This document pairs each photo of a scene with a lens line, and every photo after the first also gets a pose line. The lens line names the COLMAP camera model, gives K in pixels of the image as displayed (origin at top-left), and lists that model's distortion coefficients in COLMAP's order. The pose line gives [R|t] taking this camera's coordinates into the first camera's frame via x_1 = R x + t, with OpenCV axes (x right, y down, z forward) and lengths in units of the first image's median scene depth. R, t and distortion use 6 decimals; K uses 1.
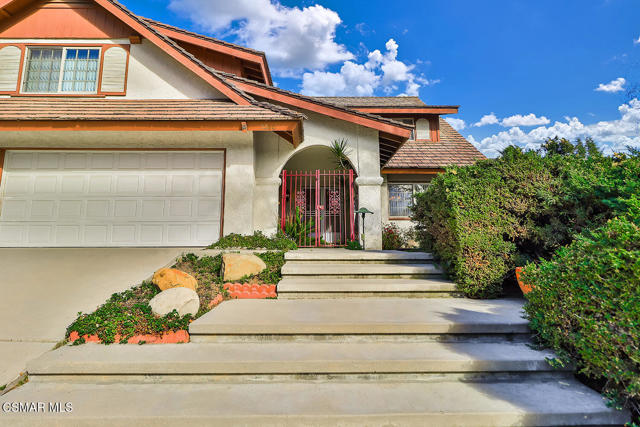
lens RADIAL K [[340.1, 0, 314.3], [0, 340.1, 194.2], [0, 0, 1]] dist [-0.003624, 0.001351]
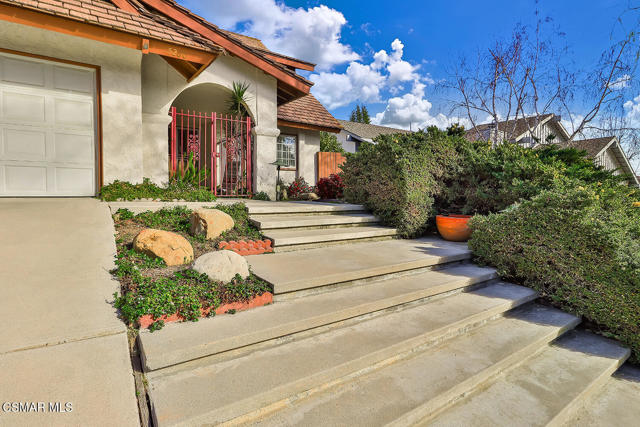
lens RADIAL K [[340.1, 0, 327.7], [0, 340.1, 209.8], [0, 0, 1]] dist [-0.003624, 0.001351]
pose [[0.816518, -0.021540, 0.576918, -0.292876], [-0.098128, 0.979585, 0.175455, -0.007267], [-0.568920, -0.199874, 0.797735, 0.061308]]
